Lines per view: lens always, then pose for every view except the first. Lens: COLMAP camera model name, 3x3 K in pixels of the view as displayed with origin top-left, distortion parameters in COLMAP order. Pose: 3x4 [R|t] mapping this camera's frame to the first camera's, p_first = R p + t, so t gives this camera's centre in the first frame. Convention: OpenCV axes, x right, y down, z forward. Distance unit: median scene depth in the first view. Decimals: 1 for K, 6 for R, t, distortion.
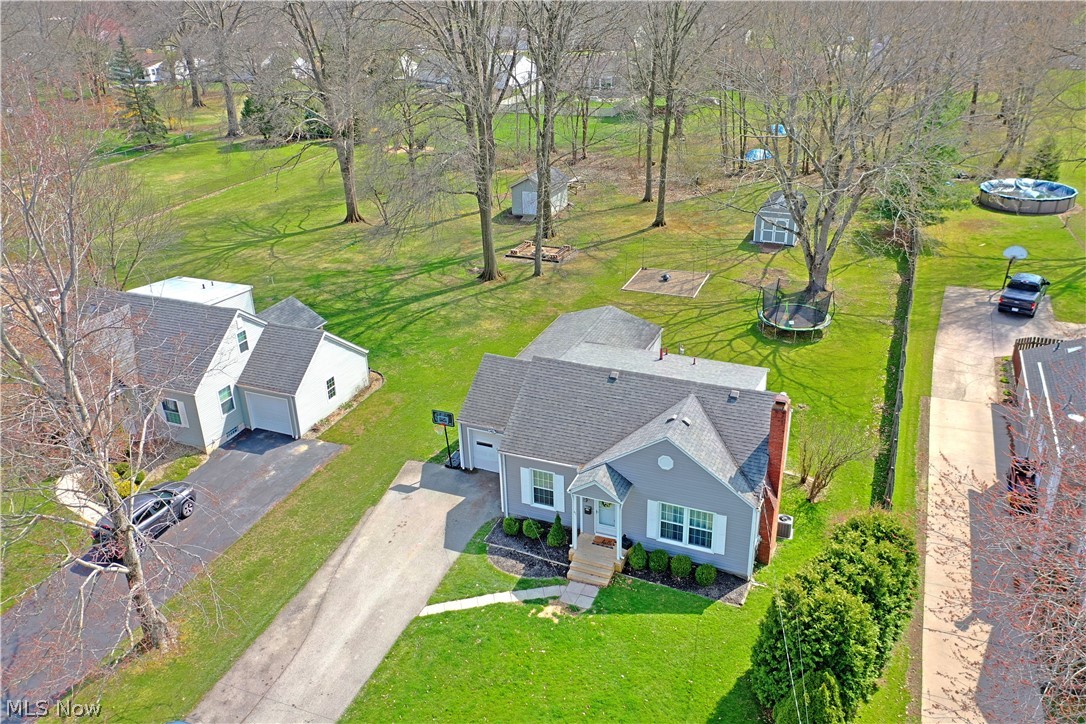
lens RADIAL K [[865.4, 0, 542.8], [0, 865.4, 362.0], [0, 0, 1]] dist [0.000346, -0.001172]
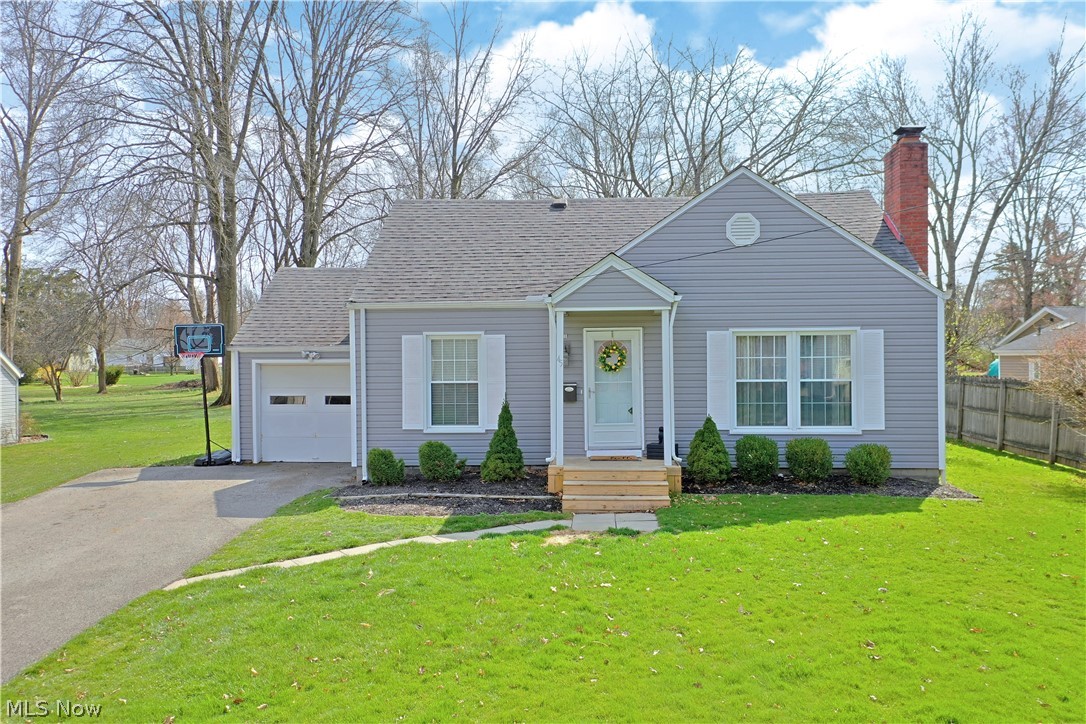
lens RADIAL K [[865.4, 0, 543.9], [0, 865.4, 362.2], [0, 0, 1]] dist [0.000346, -0.001172]
pose [[0.939889, 0.019939, 0.340897, -0.114906], [0.131888, 0.899636, -0.416247, 0.346523], [-0.314983, 0.436186, 0.842928, 0.630513]]
